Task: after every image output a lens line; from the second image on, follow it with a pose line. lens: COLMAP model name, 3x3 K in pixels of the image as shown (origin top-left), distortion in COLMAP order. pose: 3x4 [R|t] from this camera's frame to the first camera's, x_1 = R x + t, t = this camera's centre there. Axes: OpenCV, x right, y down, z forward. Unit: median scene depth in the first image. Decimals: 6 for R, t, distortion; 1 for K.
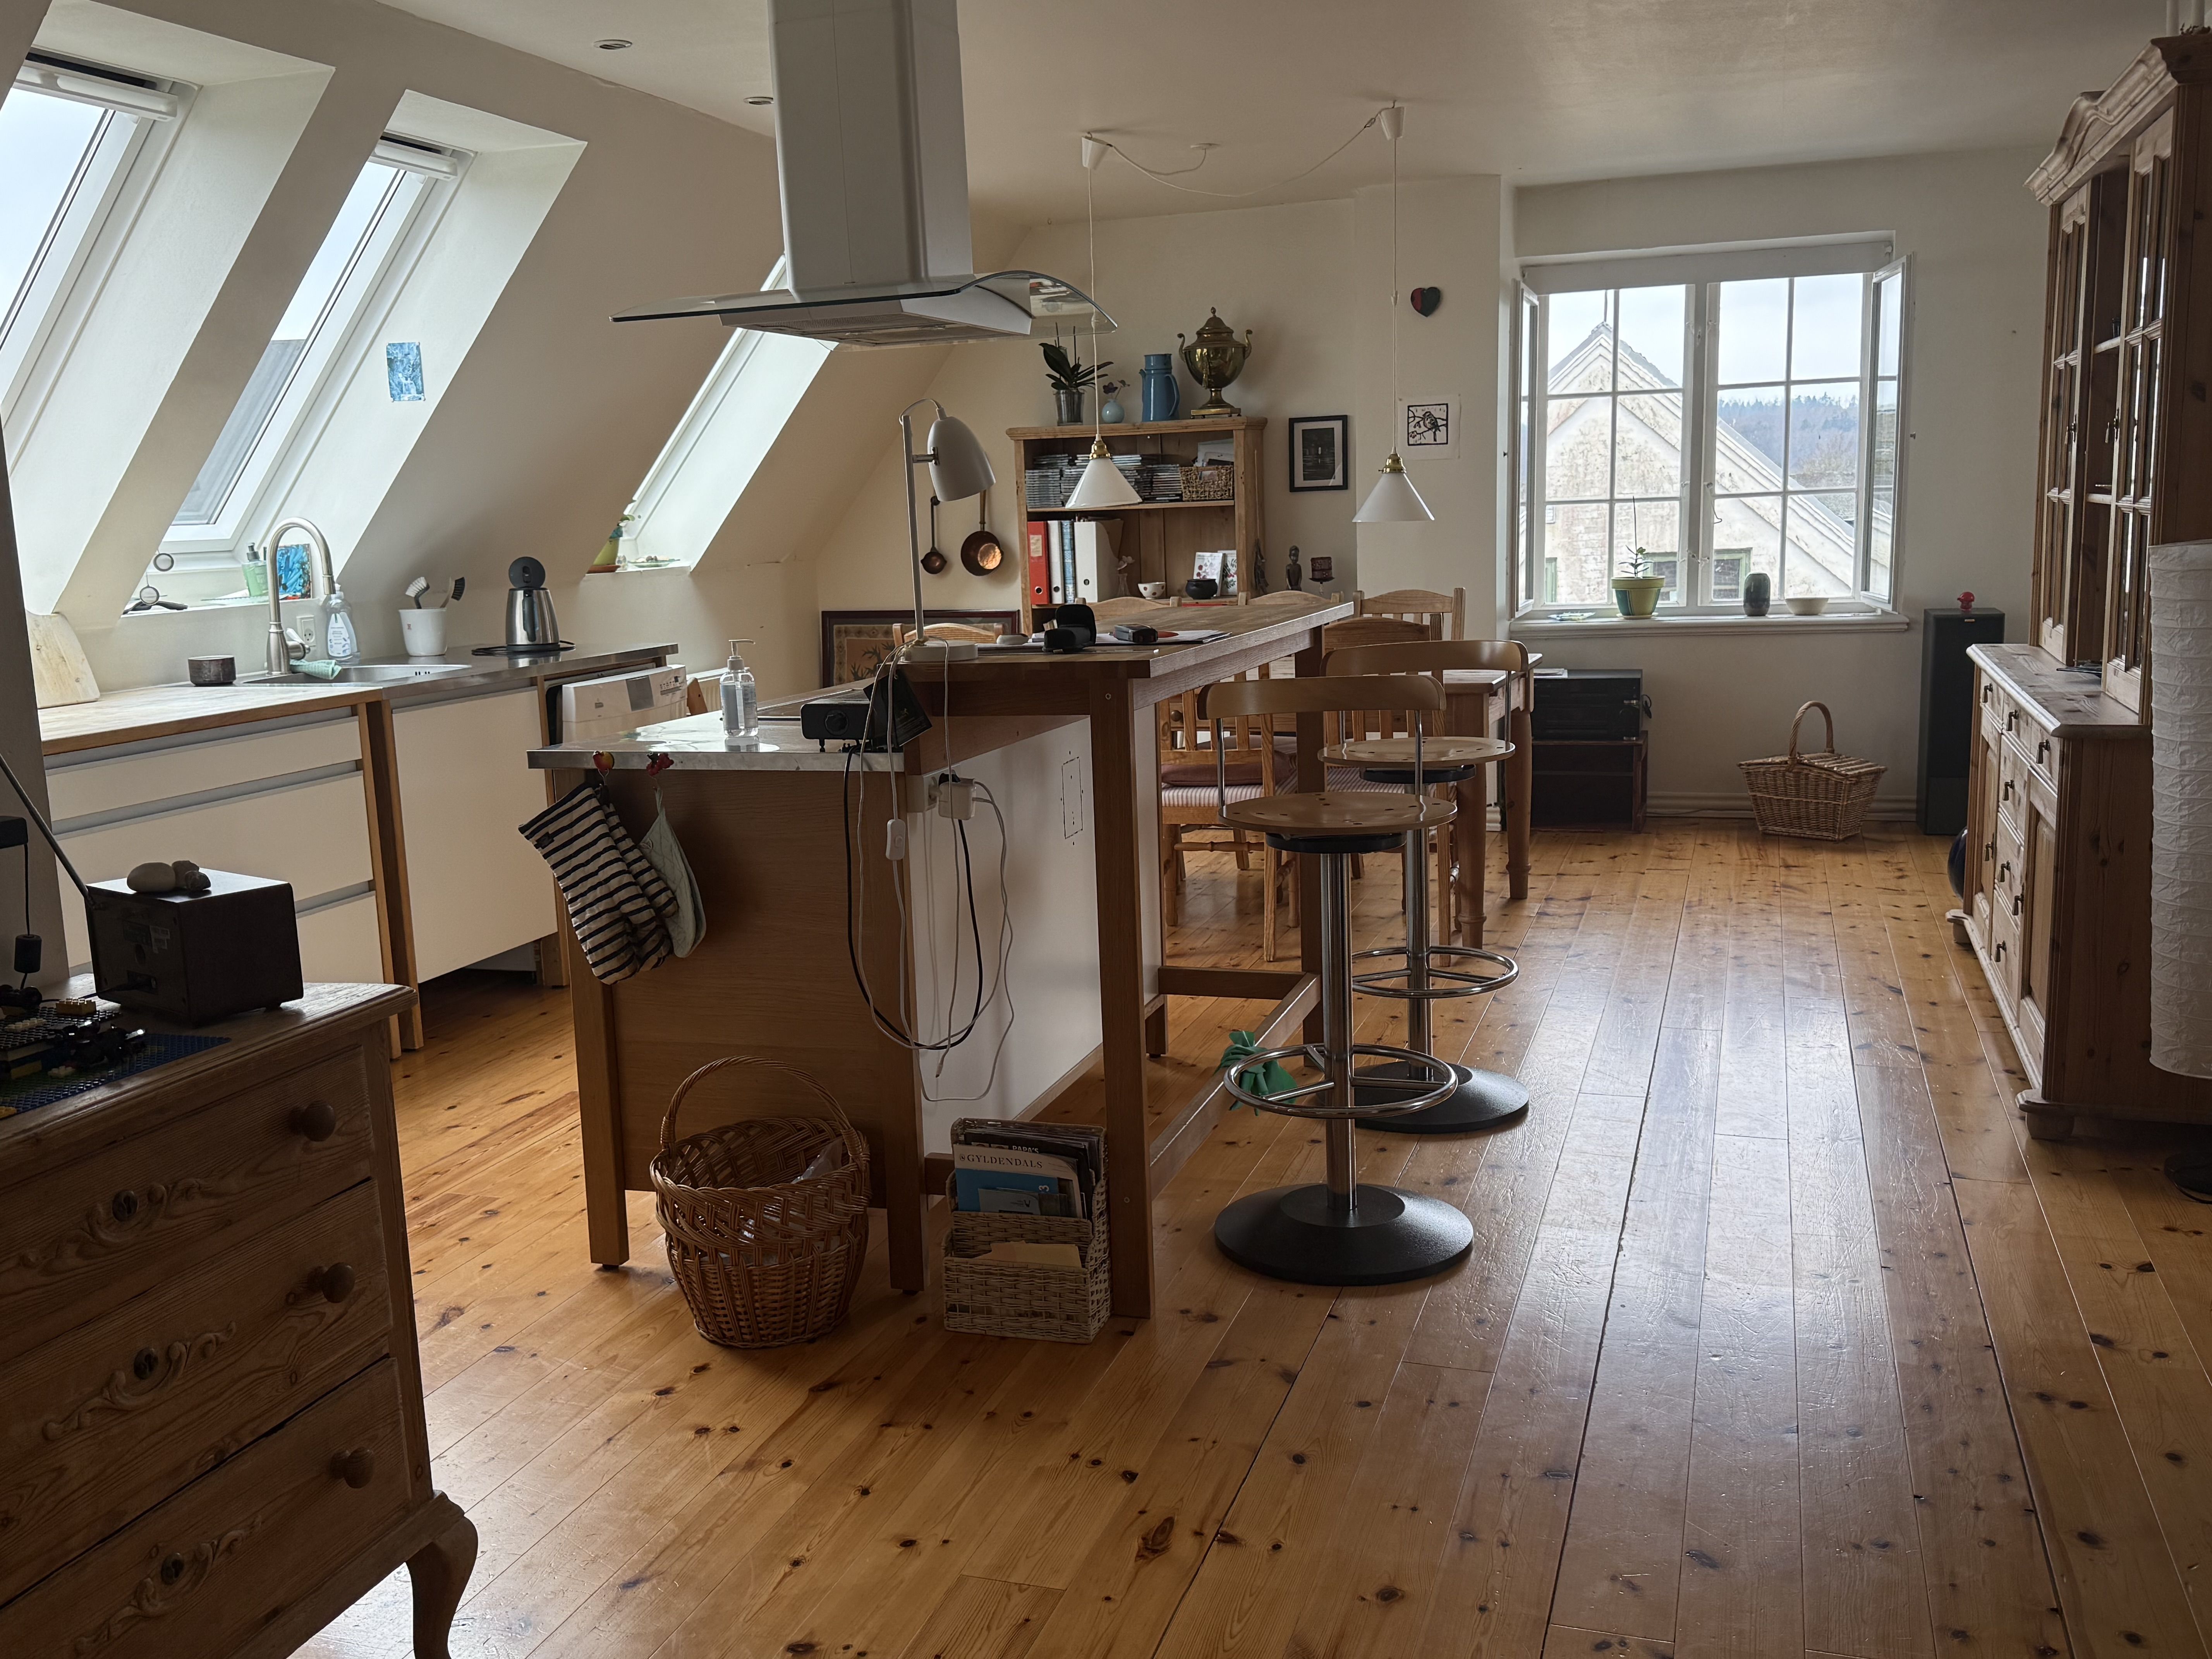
lens RADIAL K [[2053.3, 0, 1106.0], [0, 2053.3, 829.5], [0, 0, 1]] dist [0.198672, -0.475247]
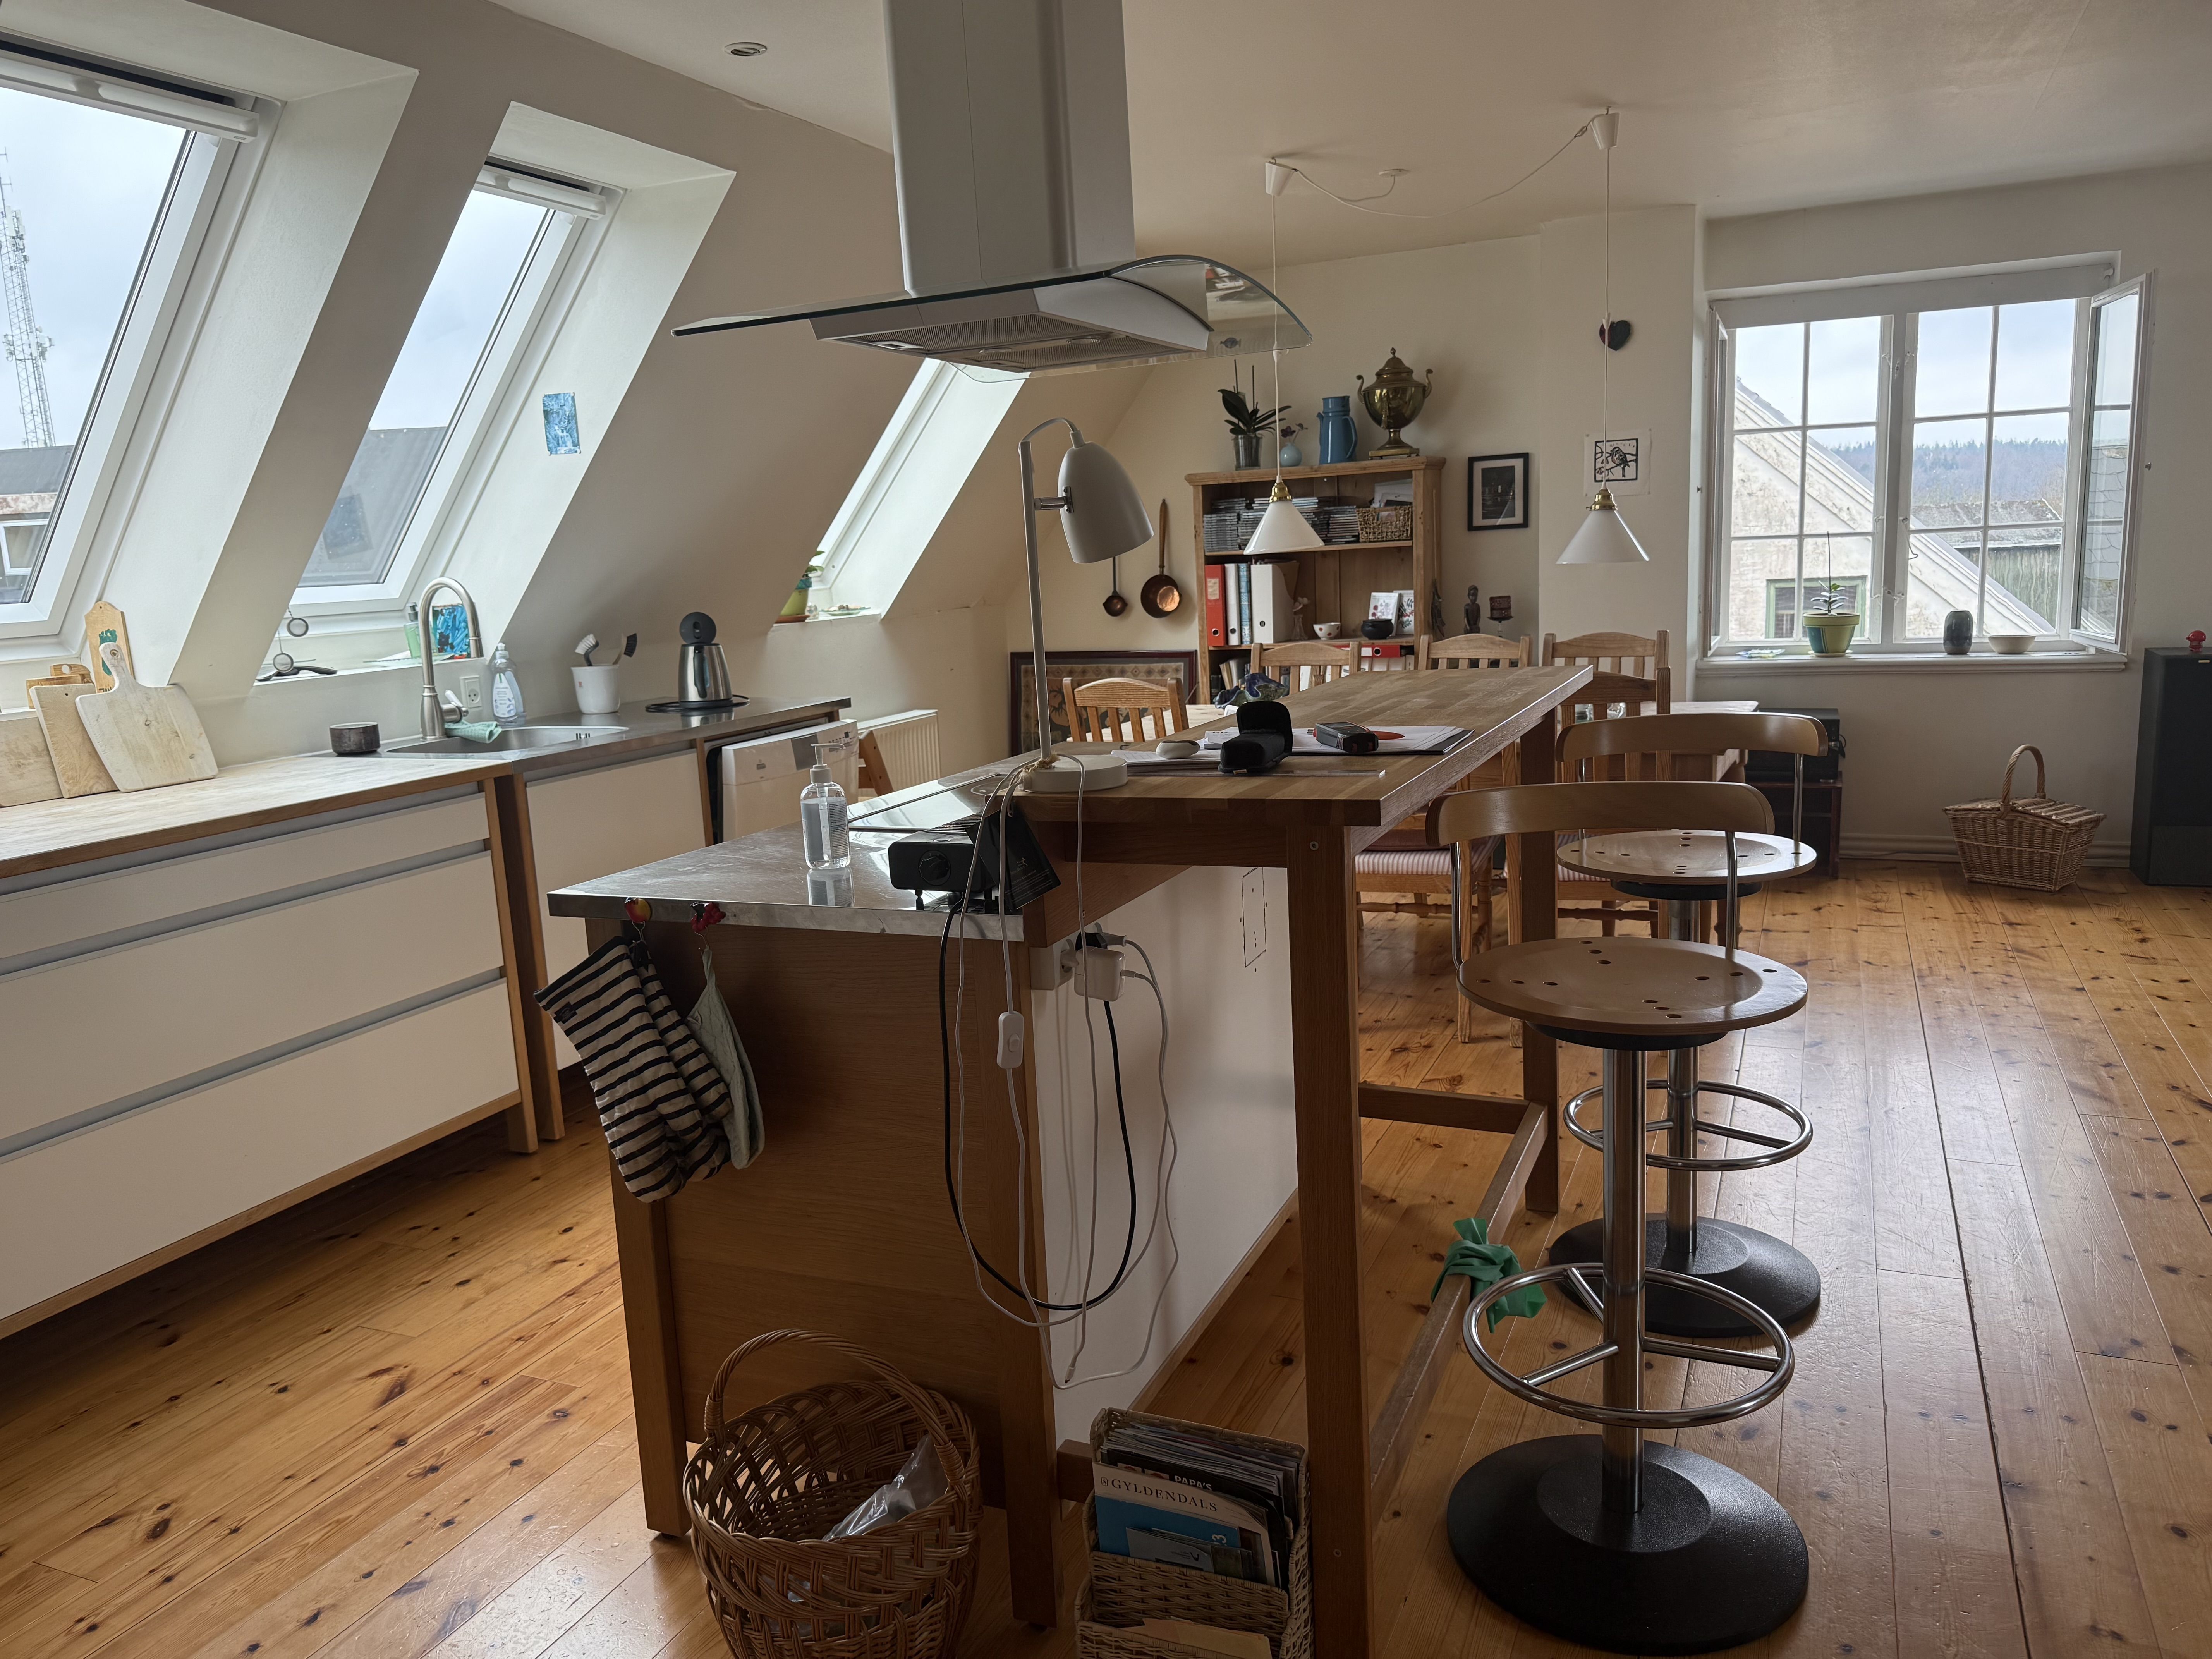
lens RADIAL K [[1586.9, 0, 1106.0], [0, 1586.9, 829.5], [0, 0, 1]] dist [0.133823, -0.244851]
pose [[0.994869, 0.005021, -0.101042, -0.007877], [-0.002728, 0.999736, 0.022817, -0.044141], [0.101130, -0.022425, 0.994620, 0.252419]]
